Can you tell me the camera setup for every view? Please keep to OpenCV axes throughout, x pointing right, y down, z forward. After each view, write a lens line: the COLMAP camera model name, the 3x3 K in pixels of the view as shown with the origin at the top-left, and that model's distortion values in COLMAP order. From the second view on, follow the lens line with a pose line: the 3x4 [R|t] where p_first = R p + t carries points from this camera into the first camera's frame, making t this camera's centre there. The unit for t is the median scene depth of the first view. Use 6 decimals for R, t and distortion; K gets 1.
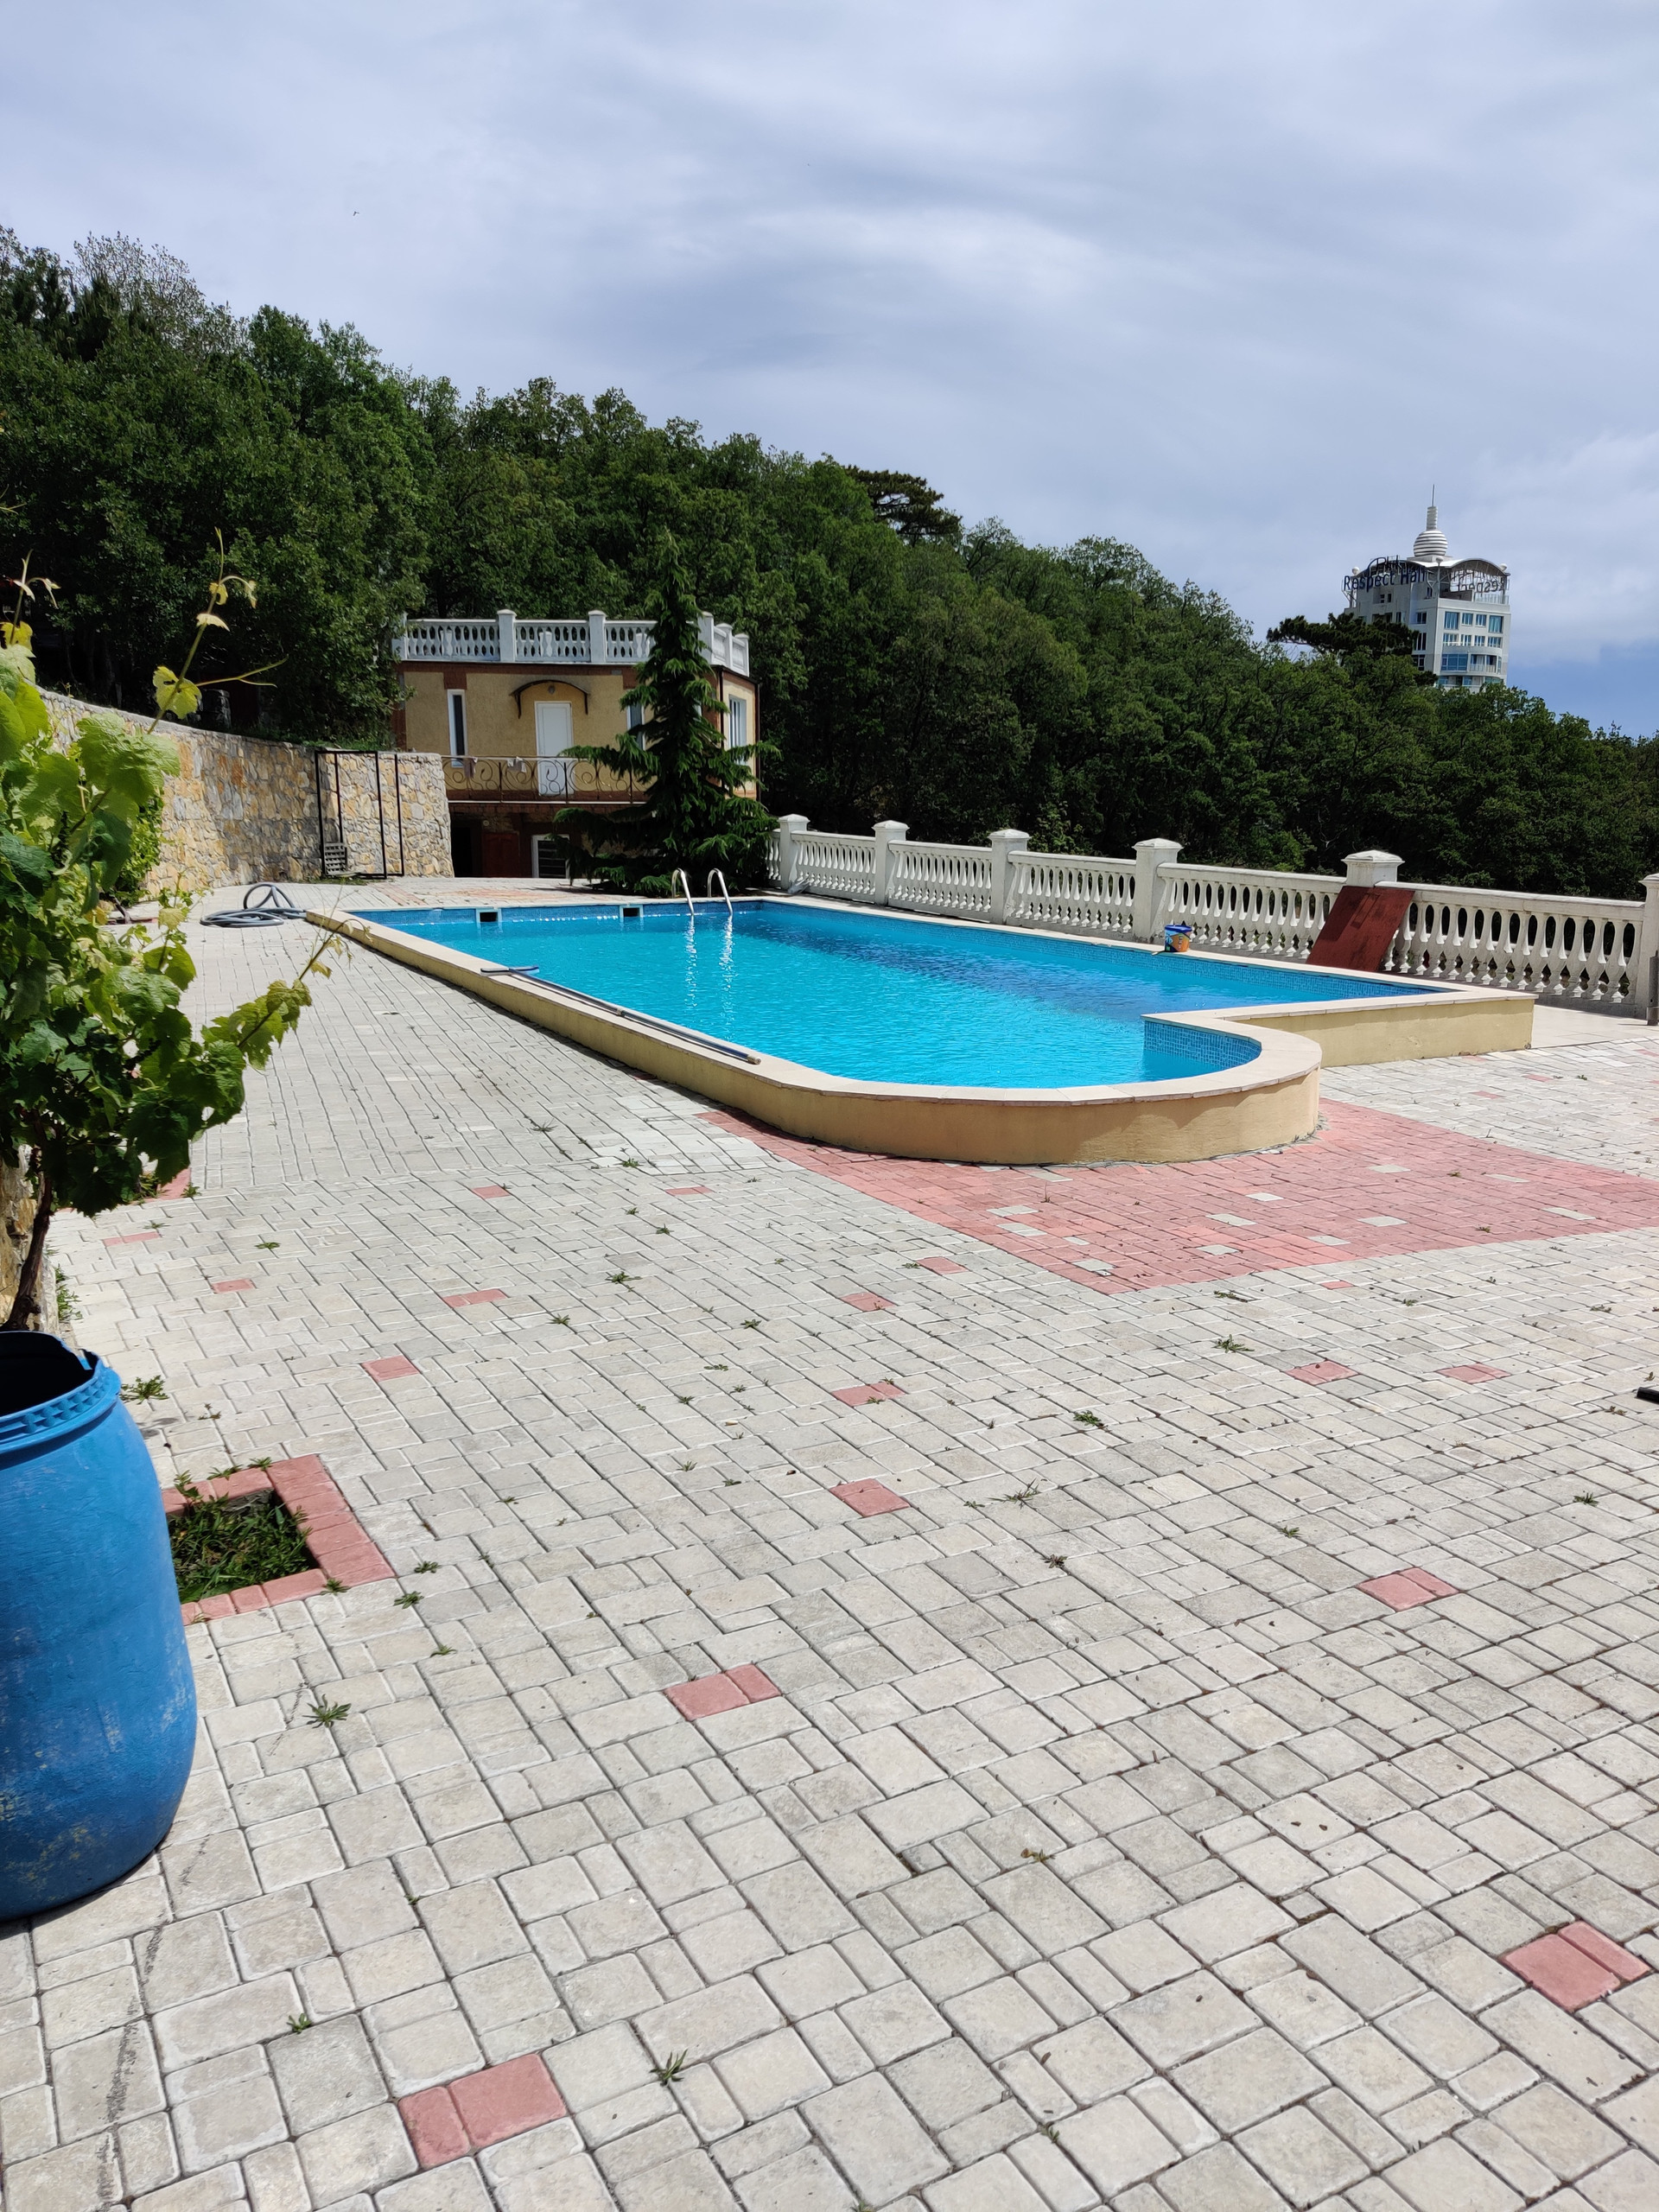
lens RADIAL K [[1773.5, 0, 829.5], [0, 1773.5, 1106.0], [0, 0, 1]] dist [-0.053161, -0.008455]
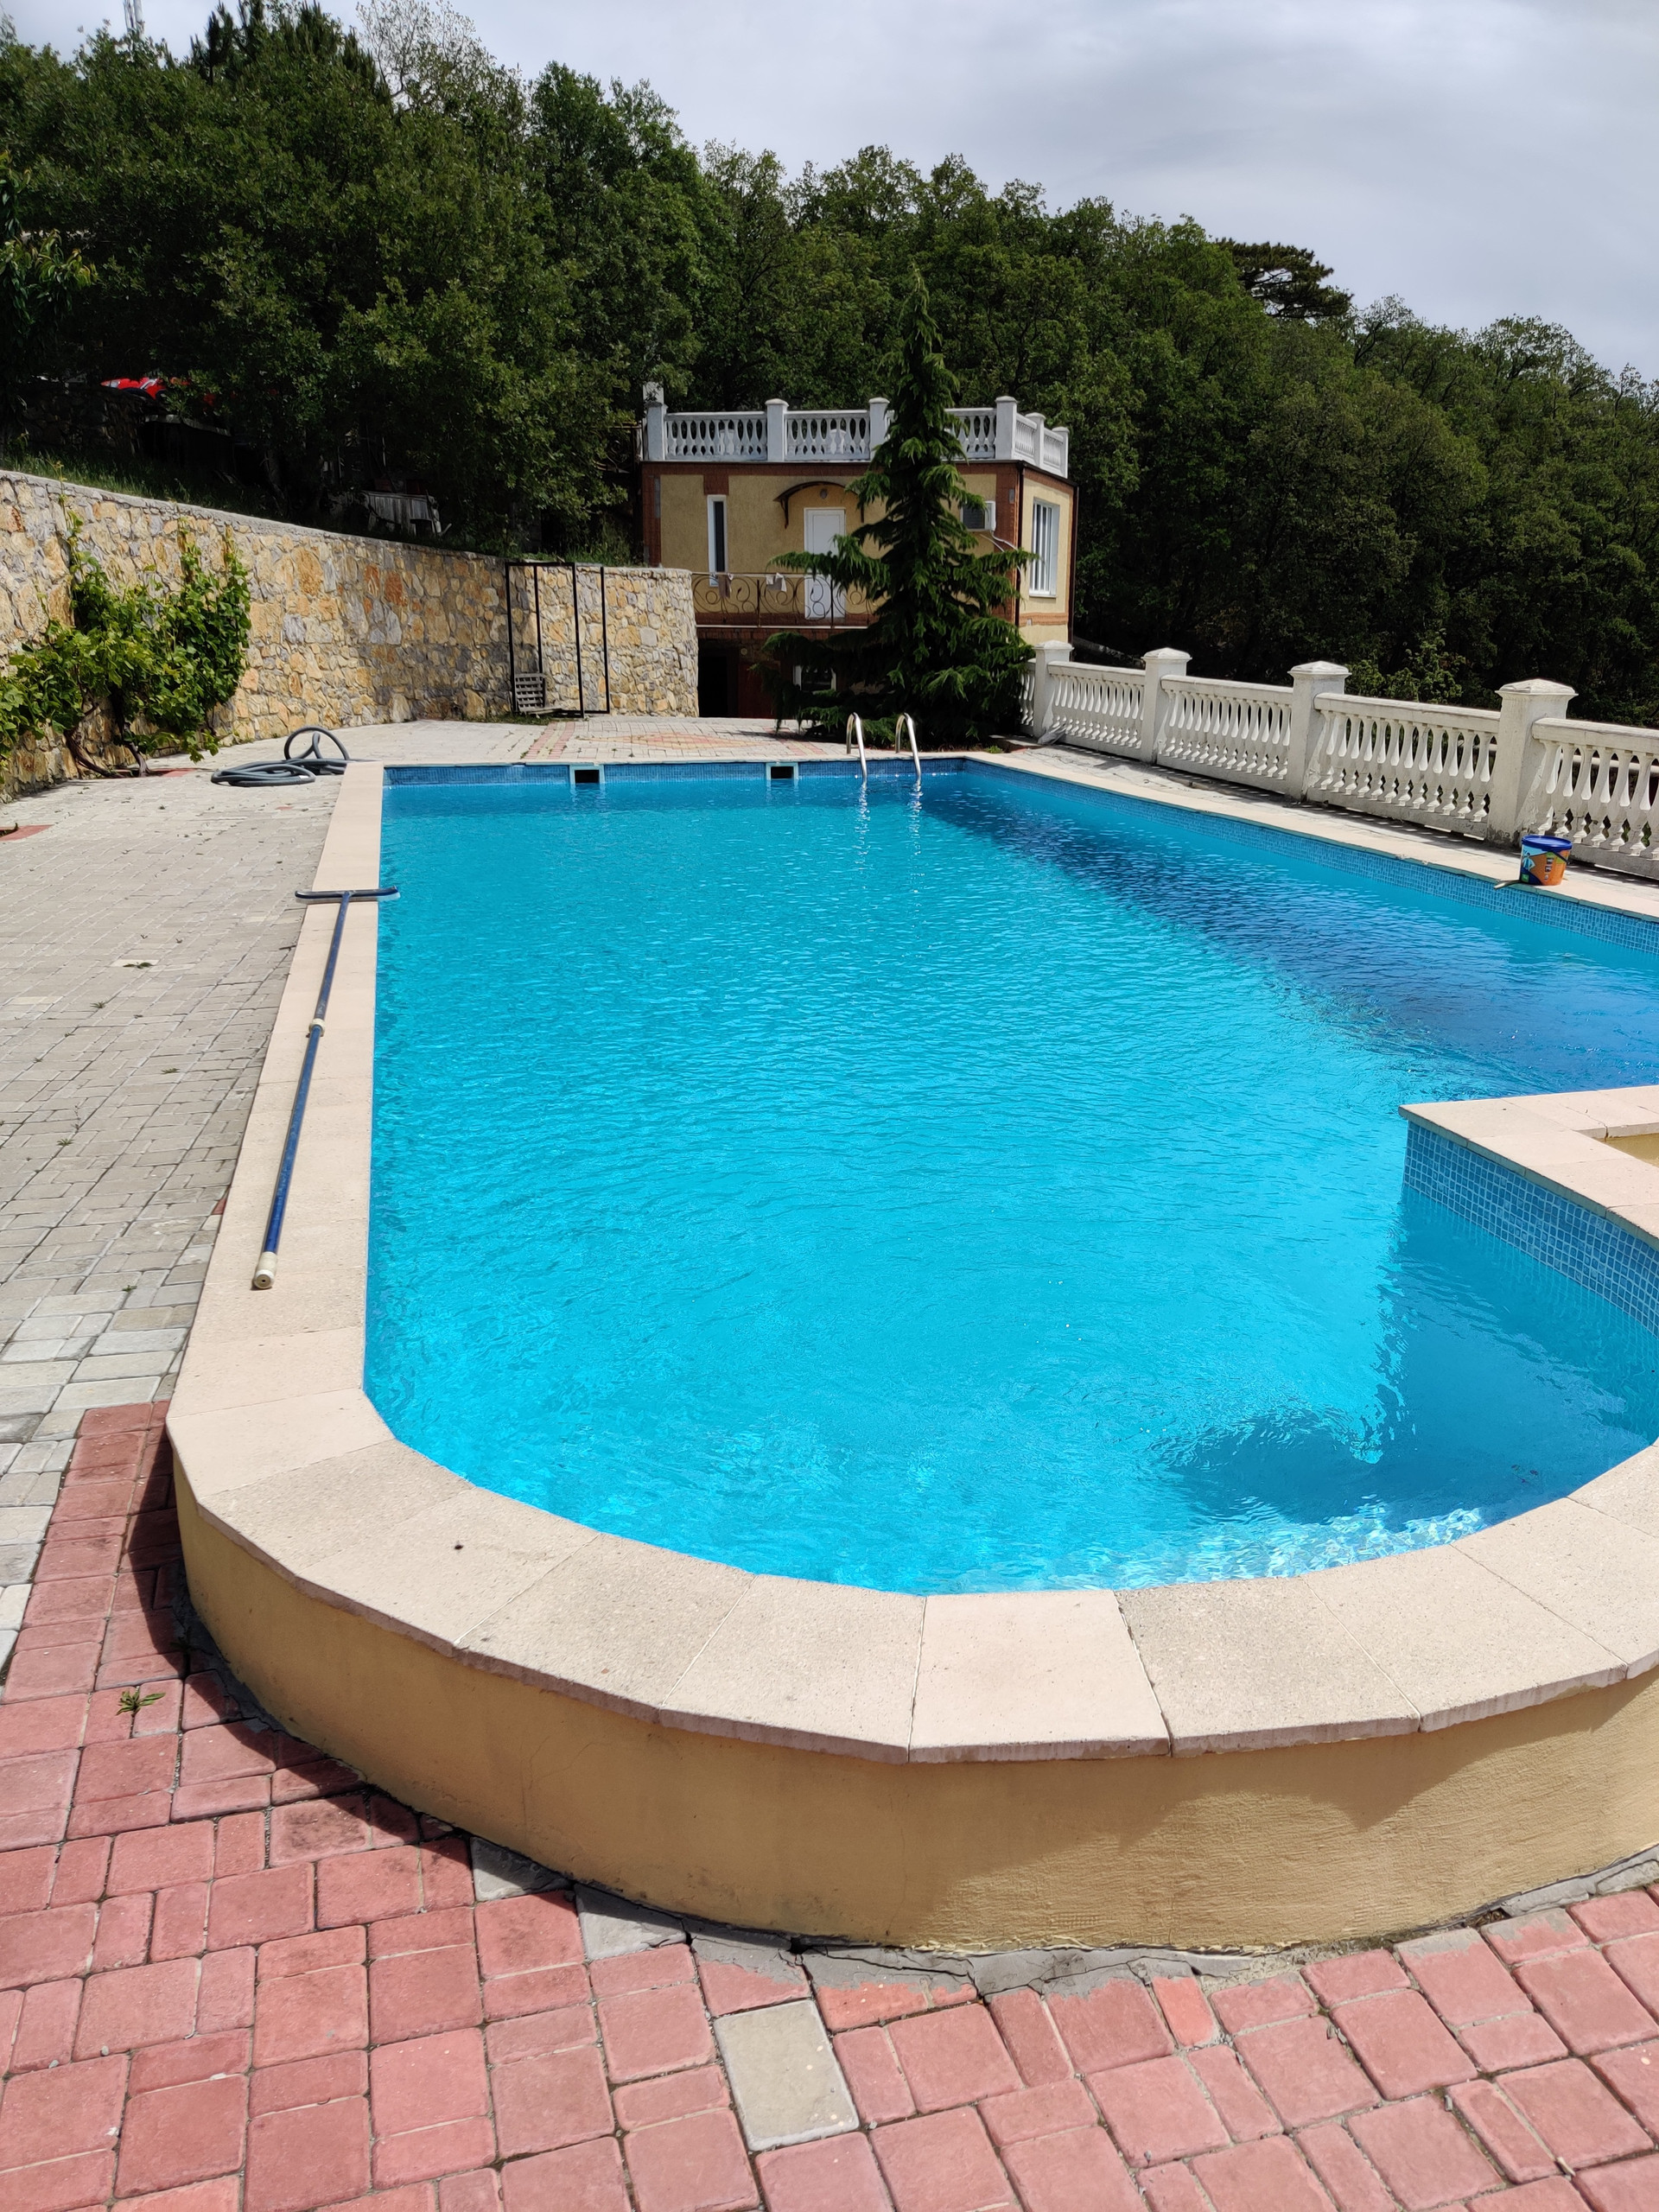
lens RADIAL K [[1710.6, 0, 818.9], [0, 1710.6, 1098.4], [0, 0, 1]] dist [-0.031310, 0.002601]
pose [[0.974660, 0.059295, -0.215692, 0.031138], [-0.038301, 0.994225, 0.100244, -0.021687], [0.220390, -0.089443, 0.971302, 0.139936]]
